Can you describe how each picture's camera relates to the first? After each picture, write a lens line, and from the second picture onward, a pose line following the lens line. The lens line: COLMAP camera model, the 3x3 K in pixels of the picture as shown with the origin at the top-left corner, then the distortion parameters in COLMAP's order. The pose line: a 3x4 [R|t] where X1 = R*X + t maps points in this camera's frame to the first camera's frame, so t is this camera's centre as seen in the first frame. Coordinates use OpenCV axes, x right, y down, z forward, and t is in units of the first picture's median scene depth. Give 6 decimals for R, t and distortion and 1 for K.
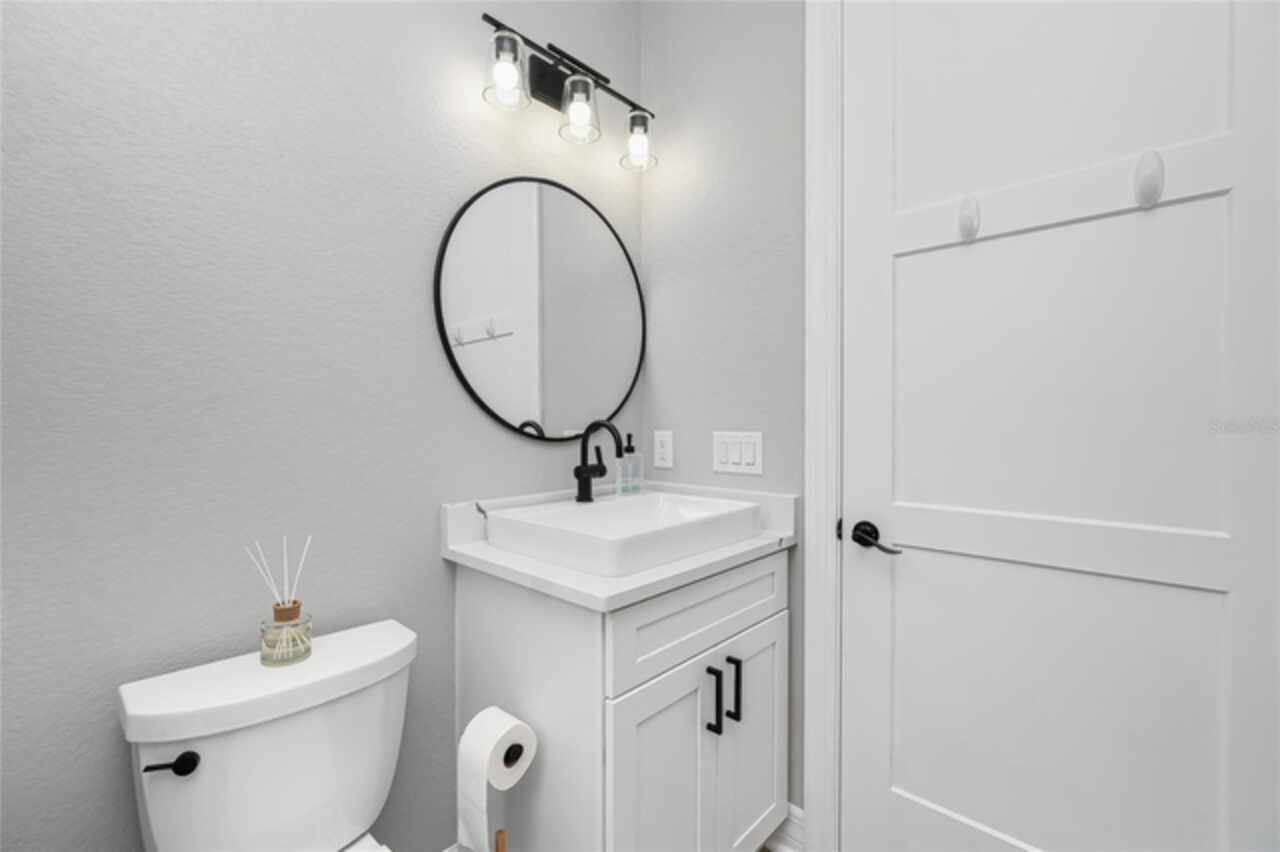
lens RADIAL K [[555.6, 0, 642.5], [0, 555.6, 422.6], [0, 0, 1]] dist [-0.000335, -0.000119]
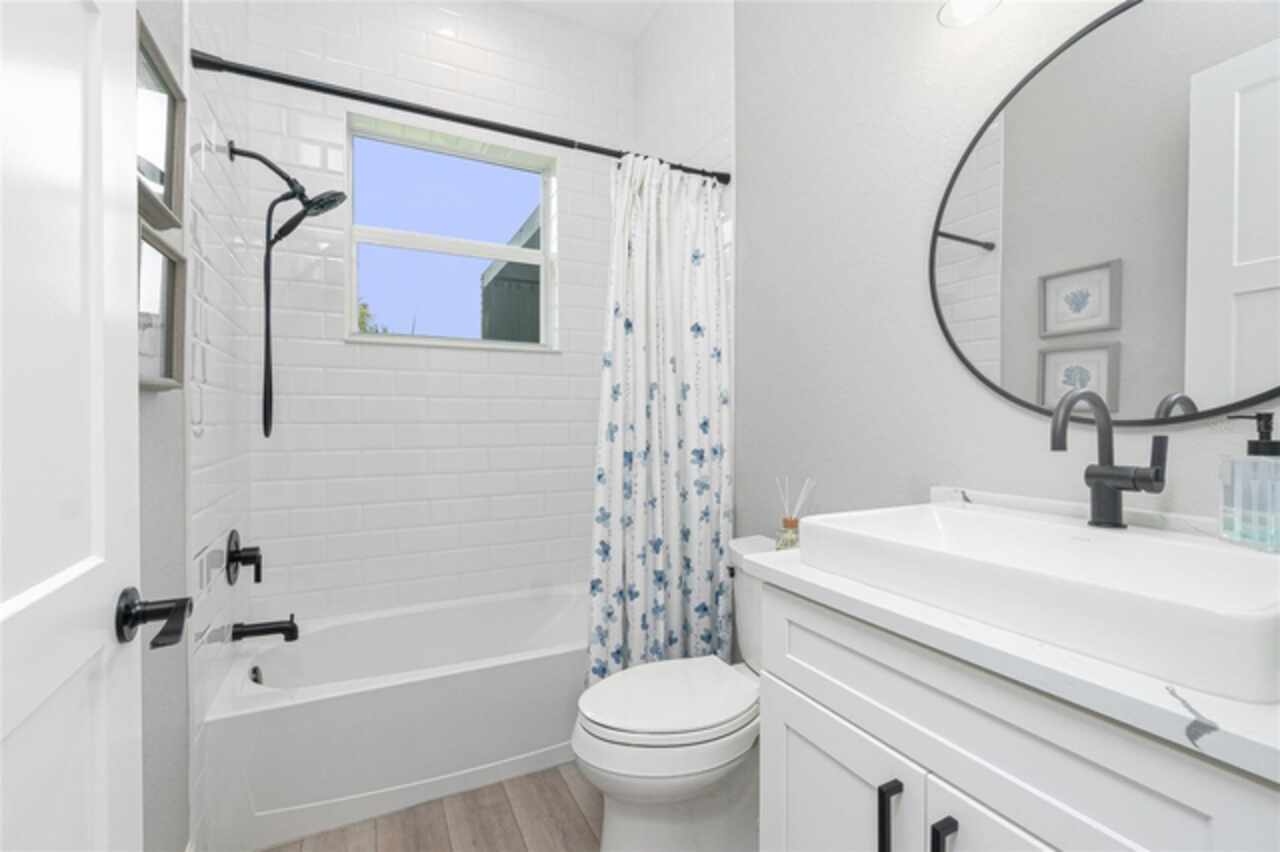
lens RADIAL K [[555.6, 0, 641.2], [0, 555.6, 421.6], [0, 0, 1]] dist [-0.000335, -0.000119]
pose [[-0.331141, 0.012872, -0.943493, 0.636117], [-0.003134, 0.999886, 0.014742, 0.021177], [0.943576, 0.007838, -0.331063, 0.731968]]
